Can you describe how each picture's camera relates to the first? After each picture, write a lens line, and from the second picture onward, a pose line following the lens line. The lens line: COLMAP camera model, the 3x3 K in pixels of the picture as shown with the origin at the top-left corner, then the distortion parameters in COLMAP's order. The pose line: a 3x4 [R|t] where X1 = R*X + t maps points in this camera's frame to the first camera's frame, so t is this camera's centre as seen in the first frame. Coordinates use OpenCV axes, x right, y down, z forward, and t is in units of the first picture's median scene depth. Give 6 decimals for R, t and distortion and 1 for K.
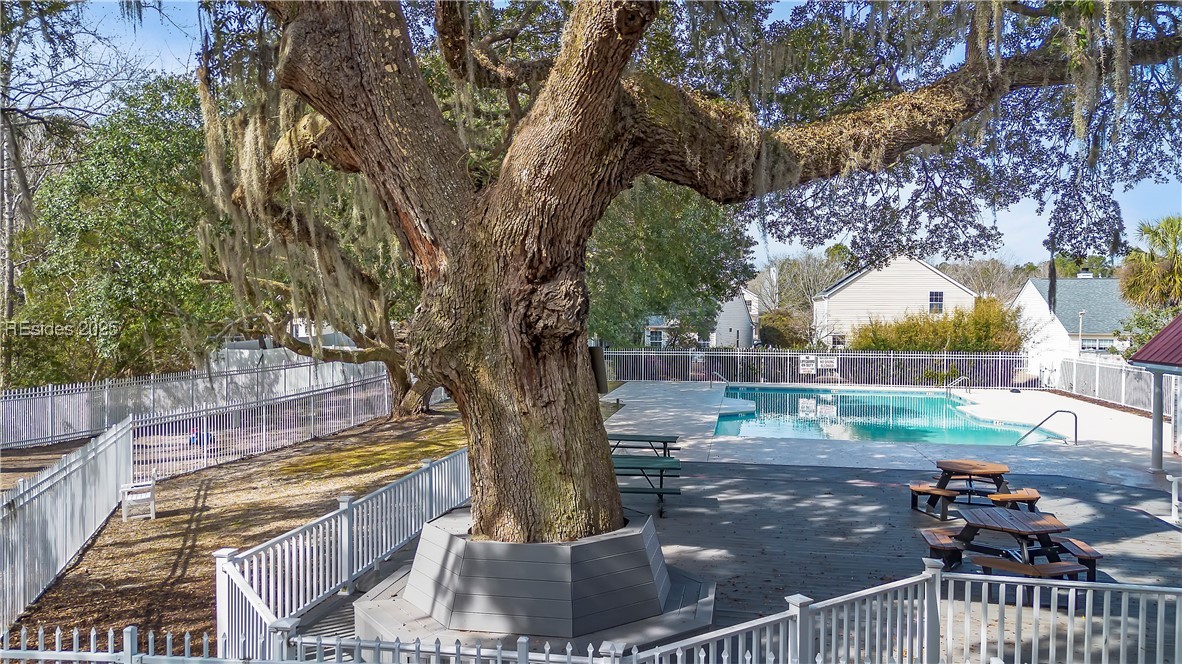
lens RADIAL K [[851.0, 0, 562.1], [0, 851.0, 329.6], [0, 0, 1]] dist [0.004853, -0.001588]
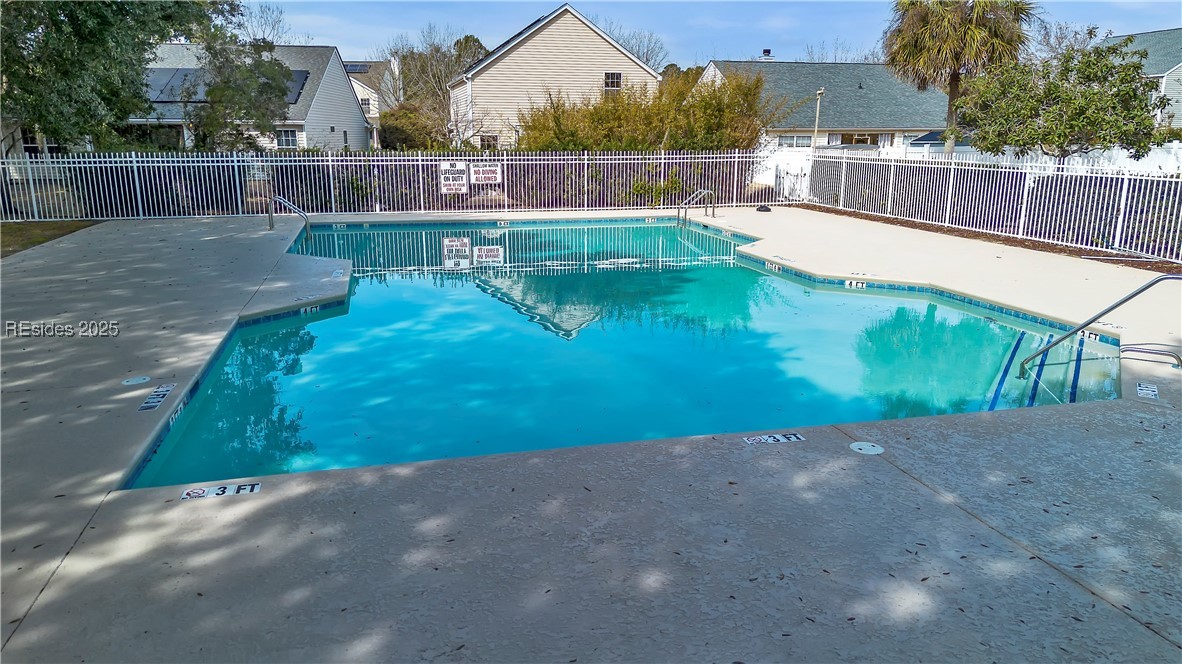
lens RADIAL K [[856.5, 0, 592.0], [0, 856.5, 351.9], [0, 0, 1]] dist [0.051822, 0.000530]
pose [[0.898924, -0.113660, 0.423105, 0.109587], [0.012207, 0.971884, 0.235146, 0.019578], [-0.437935, -0.206213, 0.875037, 0.413994]]
